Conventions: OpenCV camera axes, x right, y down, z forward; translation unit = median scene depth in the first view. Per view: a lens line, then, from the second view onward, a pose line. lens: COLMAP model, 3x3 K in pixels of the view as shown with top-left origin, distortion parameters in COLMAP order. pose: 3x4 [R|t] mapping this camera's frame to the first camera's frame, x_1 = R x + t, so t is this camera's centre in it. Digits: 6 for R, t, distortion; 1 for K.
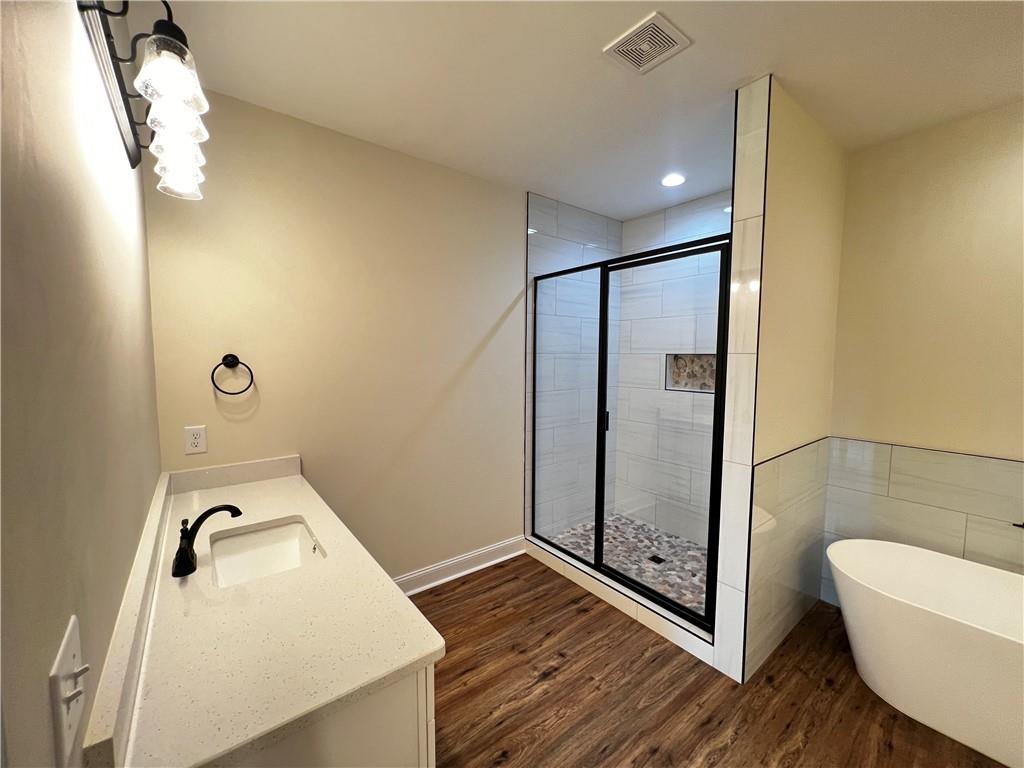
lens RADIAL K [[406.5, 0, 513.6], [0, 406.5, 385.1], [0, 0, 1]] dist [0.001772, -0.000552]
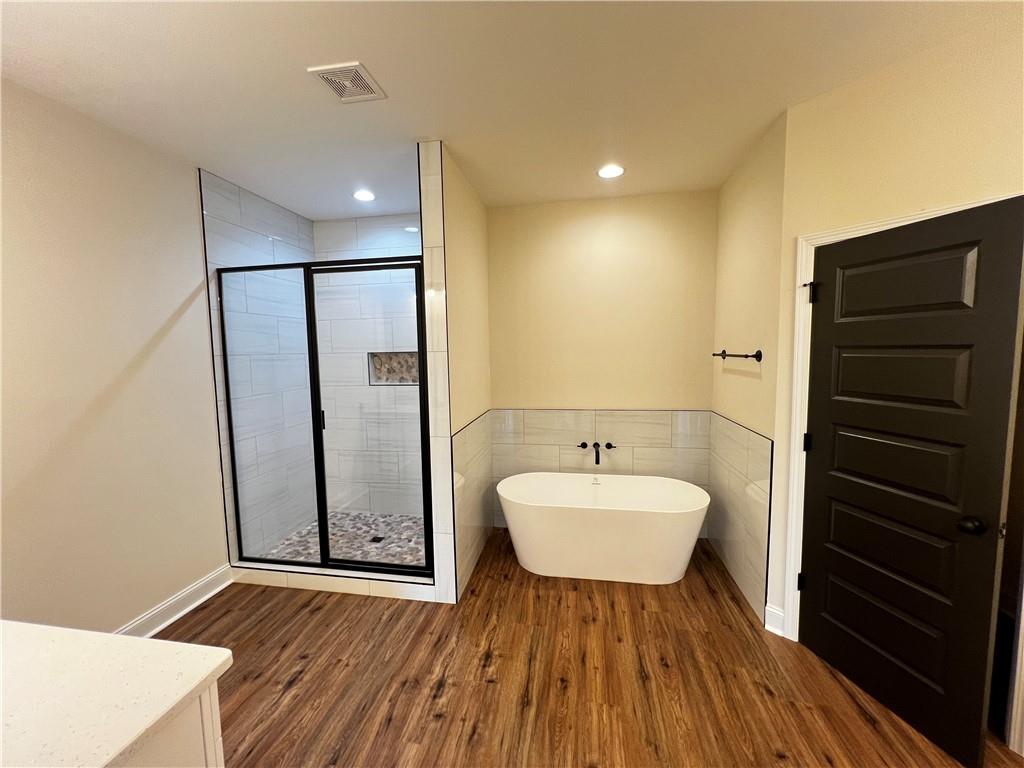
lens RADIAL K [[406.5, 0, 513.0], [0, 406.5, 385.8], [0, 0, 1]] dist [0.001772, -0.000552]
pose [[0.731384, -0.078185, 0.677470, -0.126440], [0.072571, 0.996689, 0.036680, 0.000498], [-0.678094, 0.022337, 0.734636, -0.092921]]
